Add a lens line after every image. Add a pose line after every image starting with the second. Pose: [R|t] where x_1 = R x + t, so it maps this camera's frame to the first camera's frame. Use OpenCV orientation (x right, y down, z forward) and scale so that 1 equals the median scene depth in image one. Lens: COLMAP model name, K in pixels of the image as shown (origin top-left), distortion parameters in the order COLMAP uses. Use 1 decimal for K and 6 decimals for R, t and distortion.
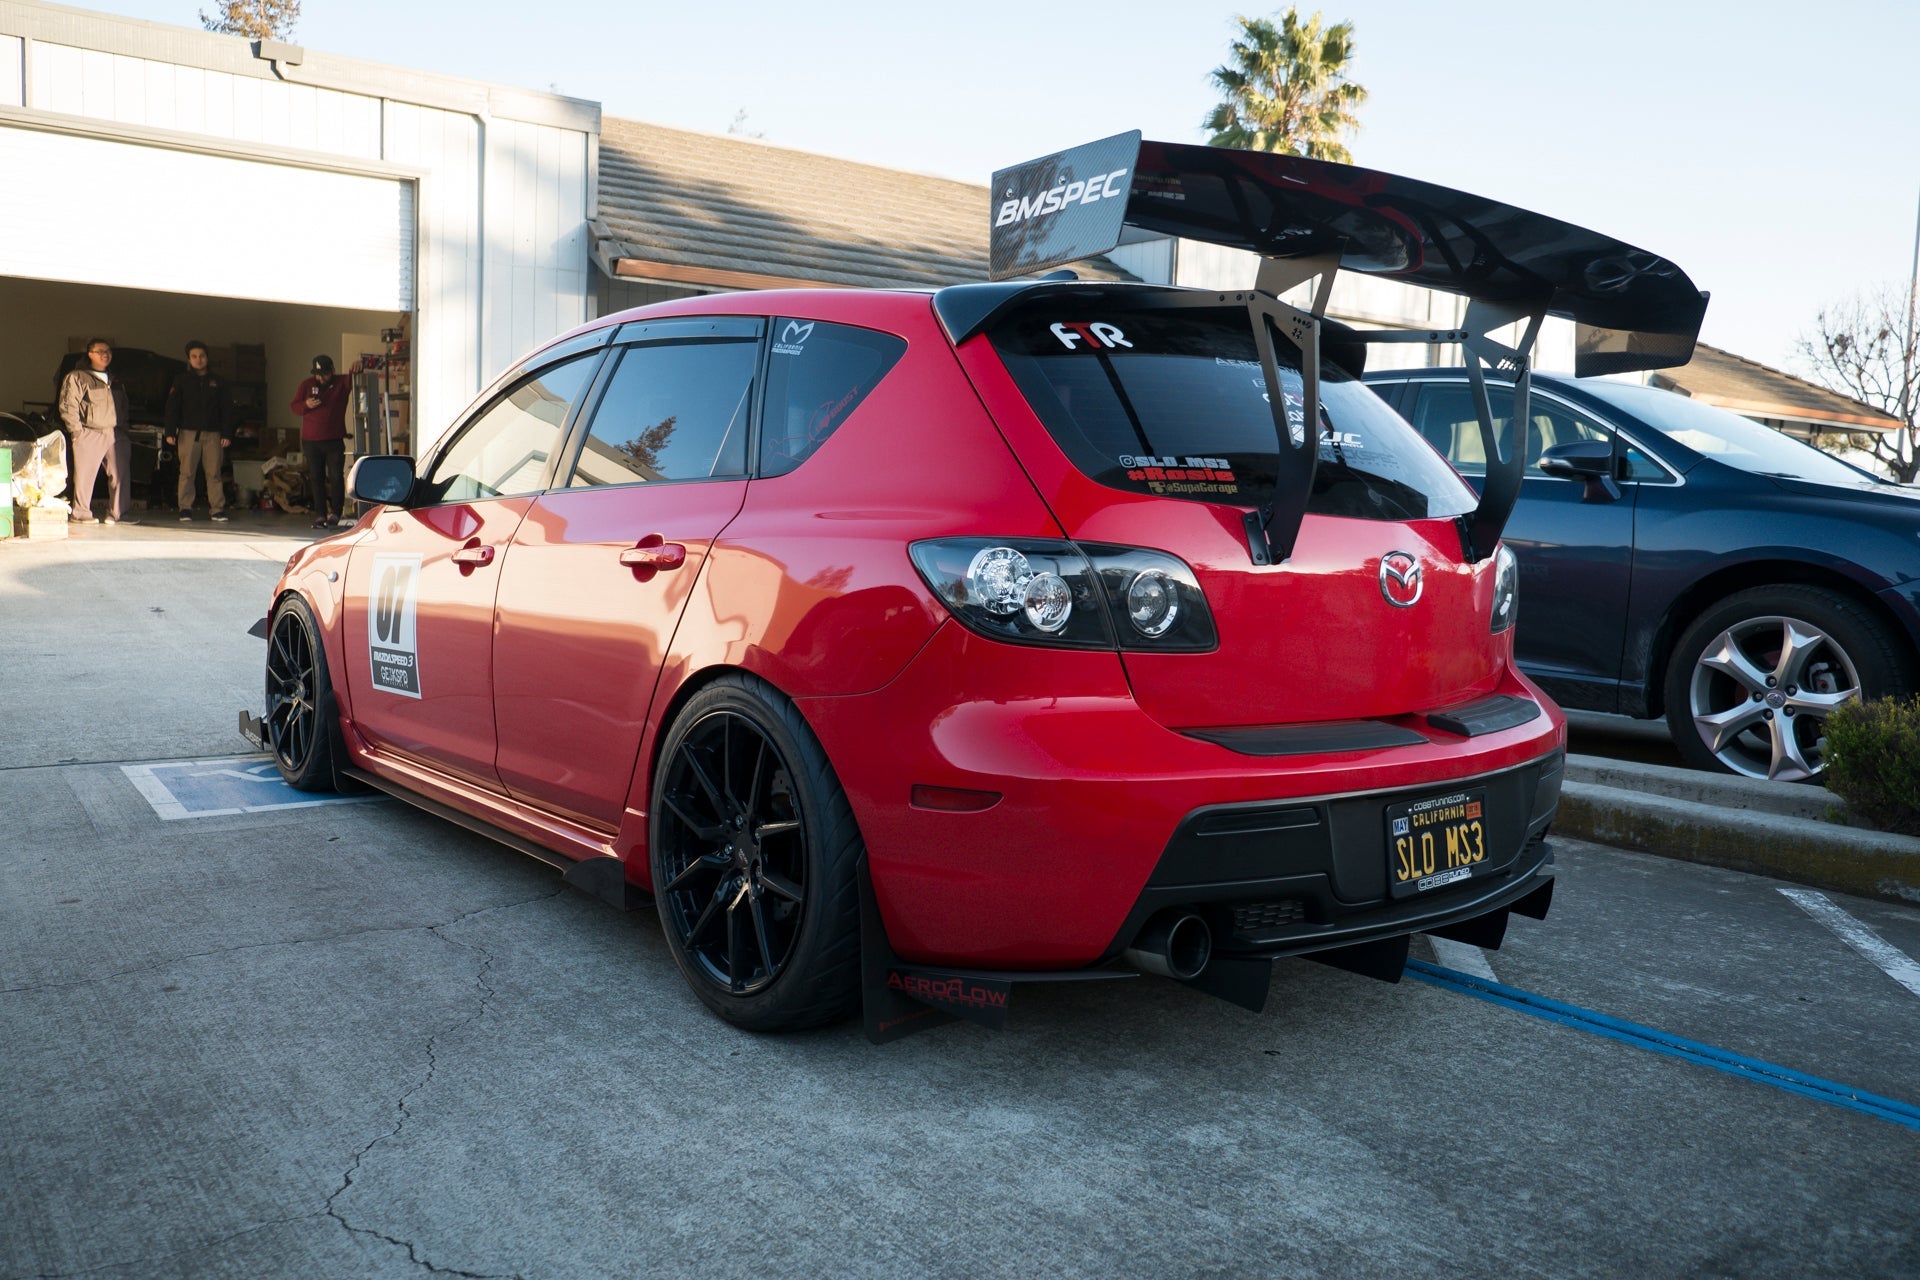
lens RADIAL K [[1668.9, 0, 959.3], [0, 1668.9, 645.9], [0, 0, 1]] dist [-0.016920, 0.019589]
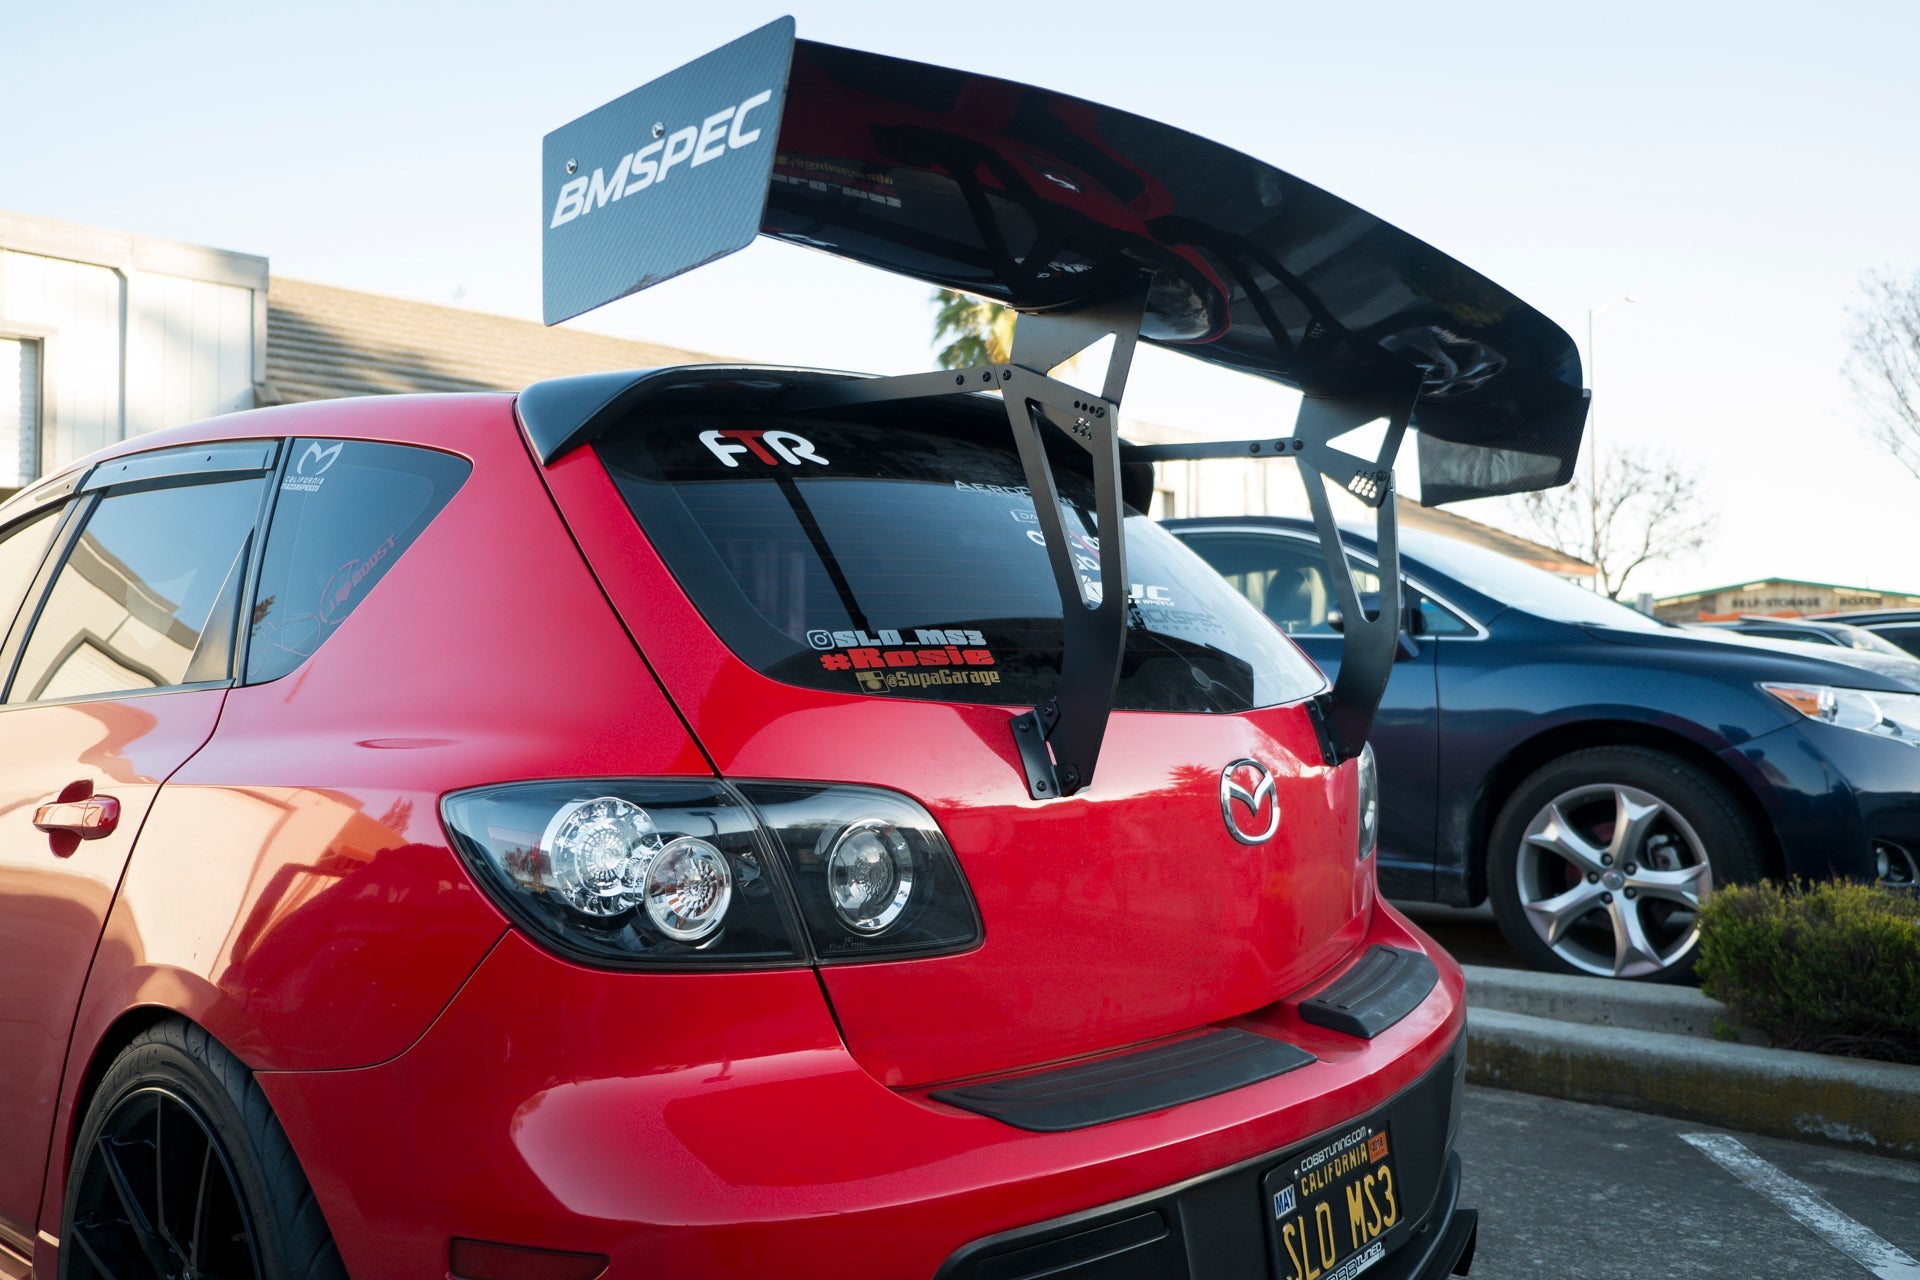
lens RADIAL K [[1668.9, 0, 959.8], [0, 1668.9, 641.1], [0, 0, 1]] dist [-0.016920, 0.019589]
pose [[0.987897, -0.035193, 0.151066, 0.049909], [0.050788, 0.993624, -0.100653, -0.039104], [-0.146560, 0.107107, 0.983386, 0.333024]]
